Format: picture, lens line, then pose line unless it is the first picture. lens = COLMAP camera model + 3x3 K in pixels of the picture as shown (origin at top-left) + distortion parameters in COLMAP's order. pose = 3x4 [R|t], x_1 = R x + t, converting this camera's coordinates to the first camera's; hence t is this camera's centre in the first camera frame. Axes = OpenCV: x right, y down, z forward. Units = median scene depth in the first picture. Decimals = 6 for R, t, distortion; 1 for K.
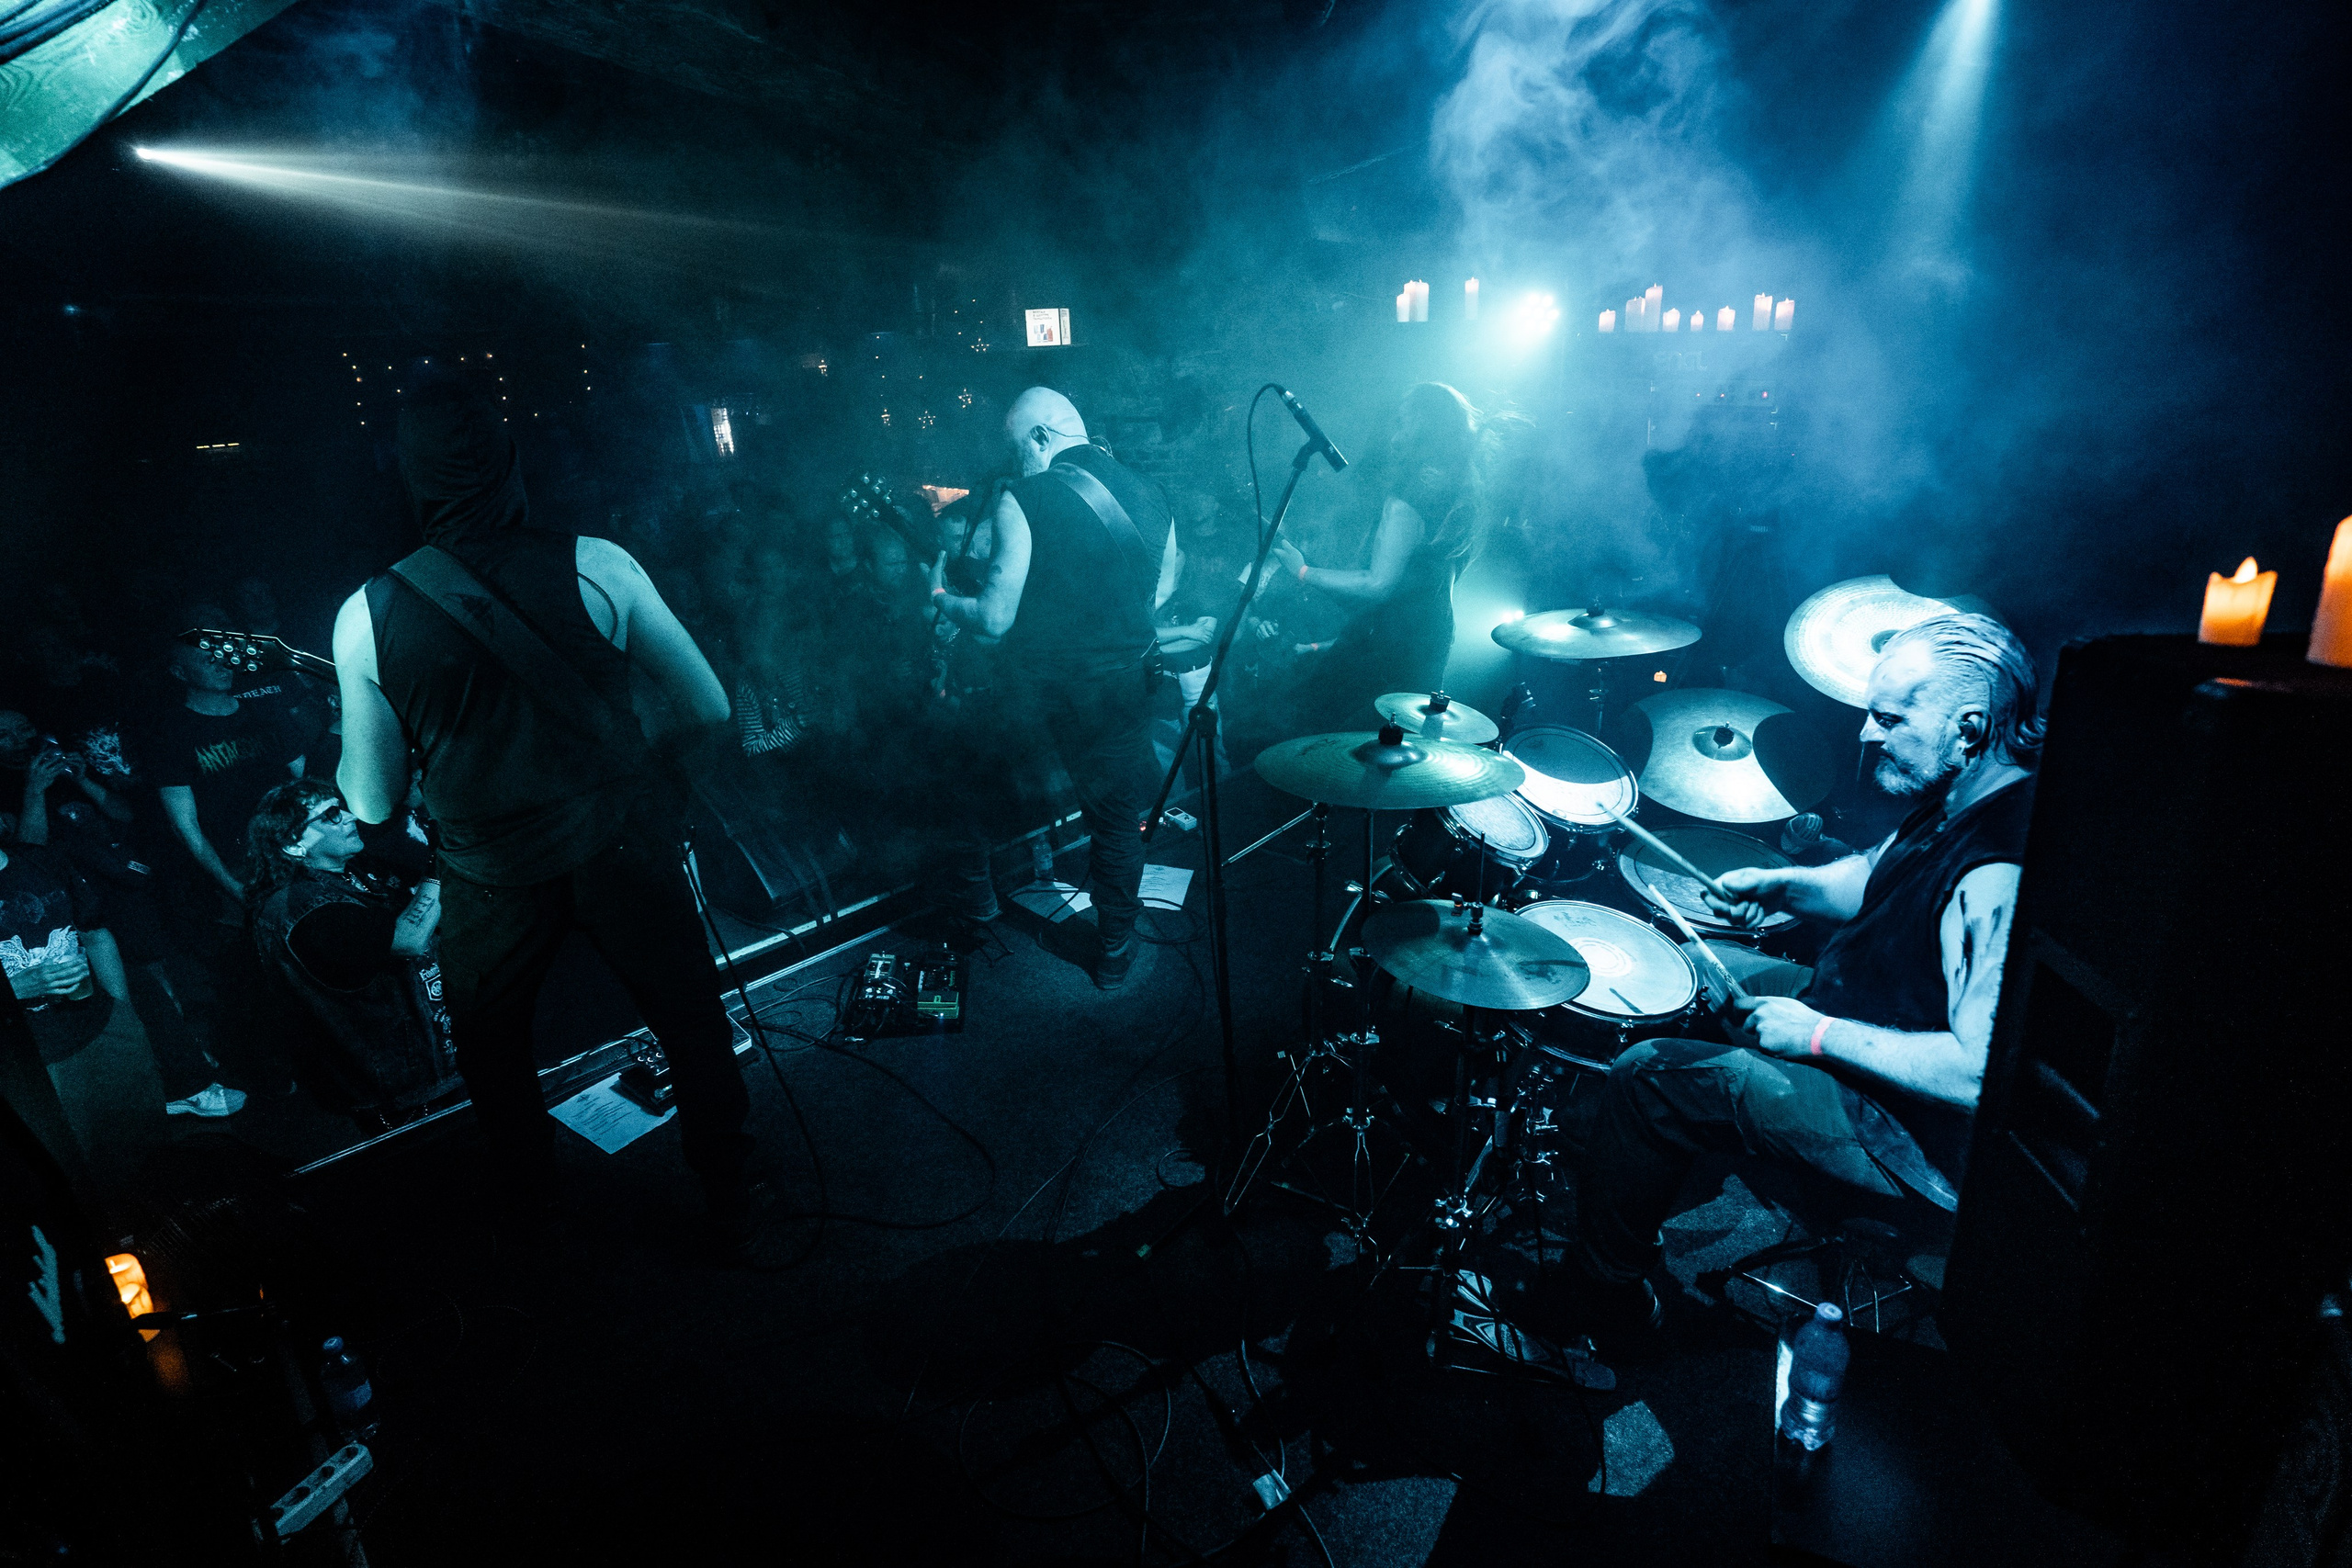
lens RADIAL K [[1219.7, 0, 1187.9], [0, 1219.7, 809.0], [0, 0, 1]] dist [-0.038013, 0.032591]
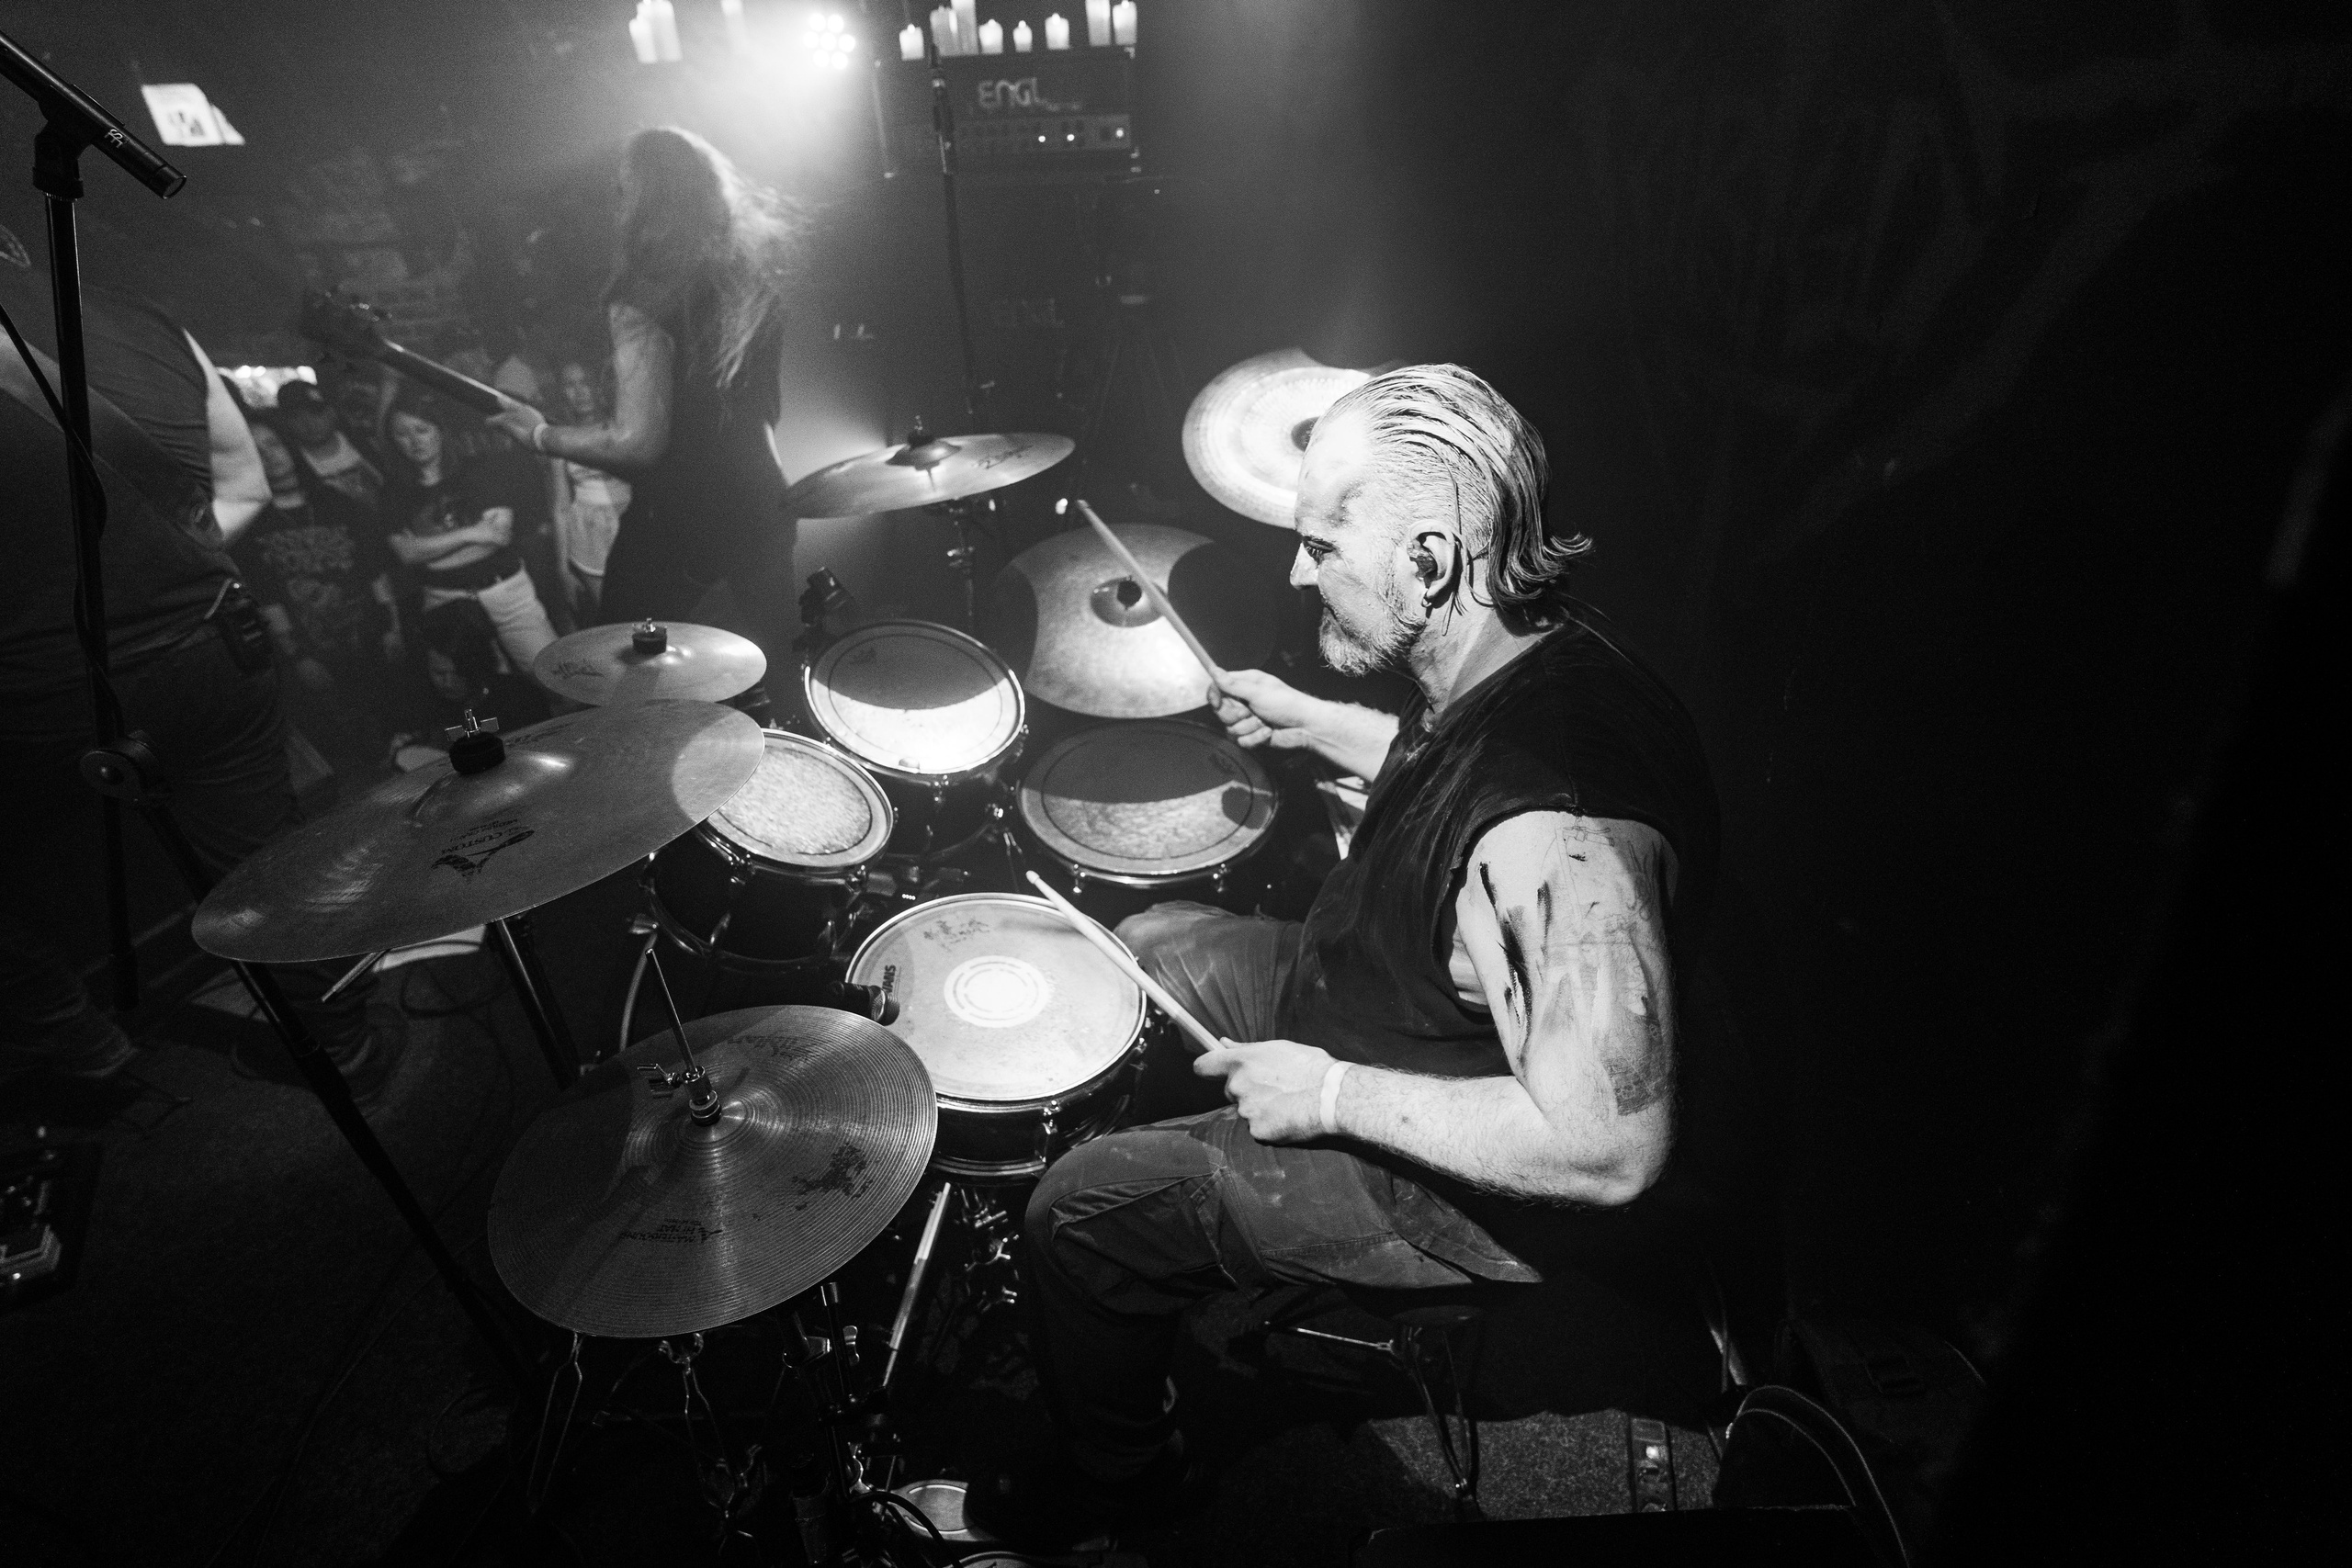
lens RADIAL K [[1219.7, 0, 1187.9], [0, 1219.7, 809.0], [0, 0, 1]] dist [-0.038013, 0.032591]
pose [[0.903783, -0.236332, 0.356823, 0.193984], [0.188510, 0.968305, 0.163861, -0.049762], [-0.384239, -0.080830, 0.919688, 0.325839]]
